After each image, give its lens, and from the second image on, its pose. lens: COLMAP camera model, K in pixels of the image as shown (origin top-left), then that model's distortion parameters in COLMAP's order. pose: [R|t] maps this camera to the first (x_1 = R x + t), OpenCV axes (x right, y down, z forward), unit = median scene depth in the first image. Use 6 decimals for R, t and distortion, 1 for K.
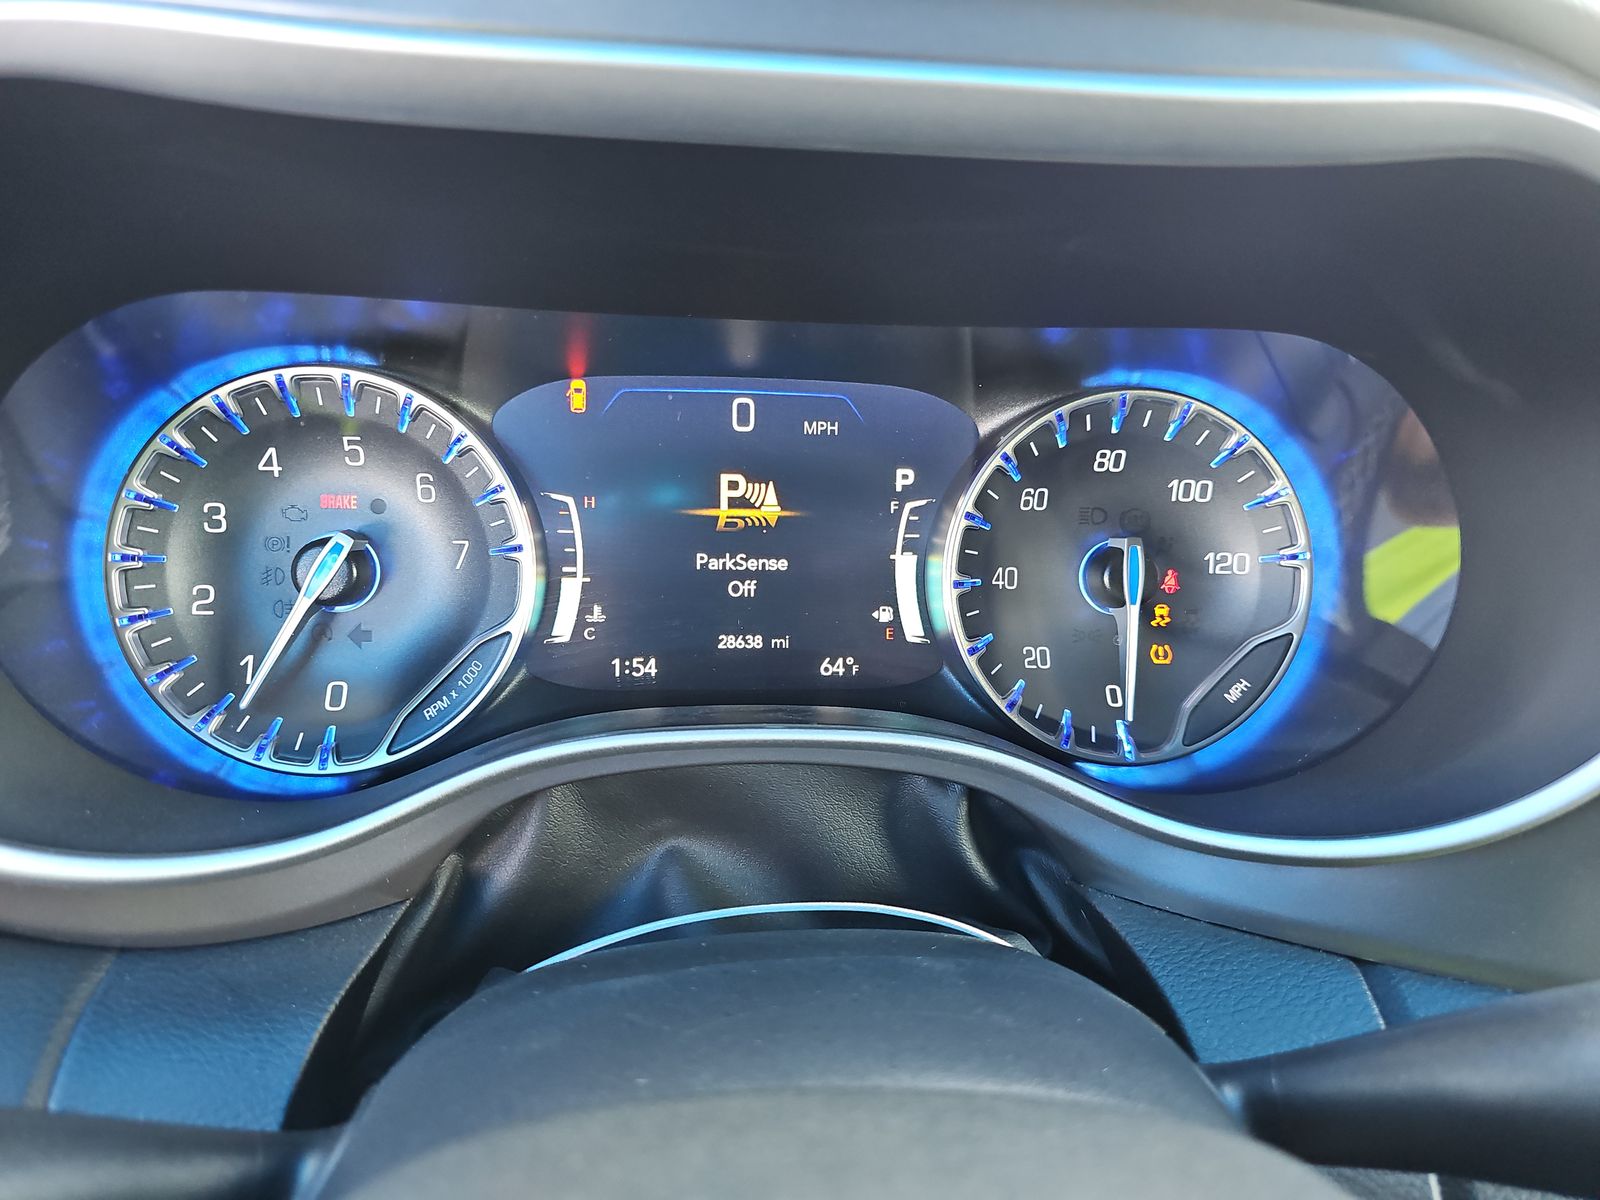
lens RADIAL K [[1070.5, 0, 817.0], [0, 1070.5, 595.8], [0, 0, 1]] dist [0.037826, -0.038050]
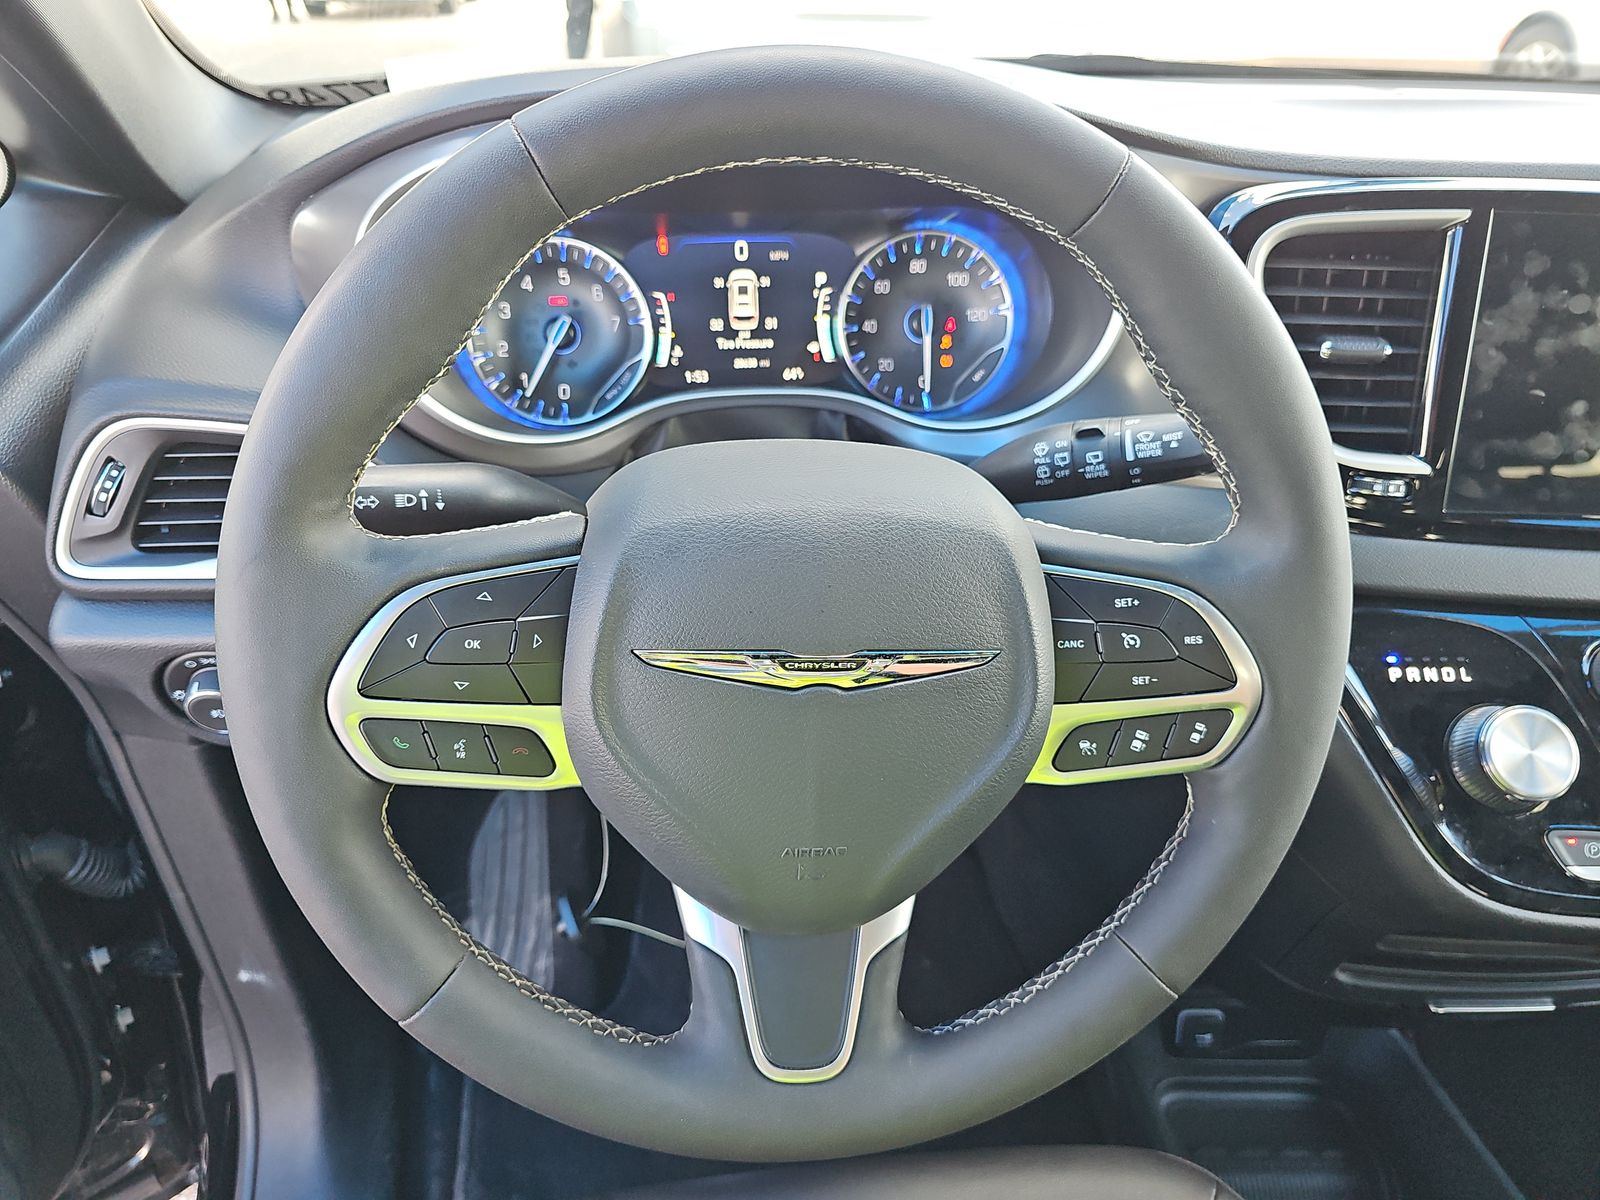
lens RADIAL K [[1070.5, 0, 799.6], [0, 1070.5, 583.3], [0, 0, 1]] dist [0.037826, -0.038050]
pose [[0.999079, -0.035512, -0.024102, 0.073546], [0.038861, 0.986858, 0.156850, 0.149357], [0.018215, -0.157642, 0.987328, -1.189642]]
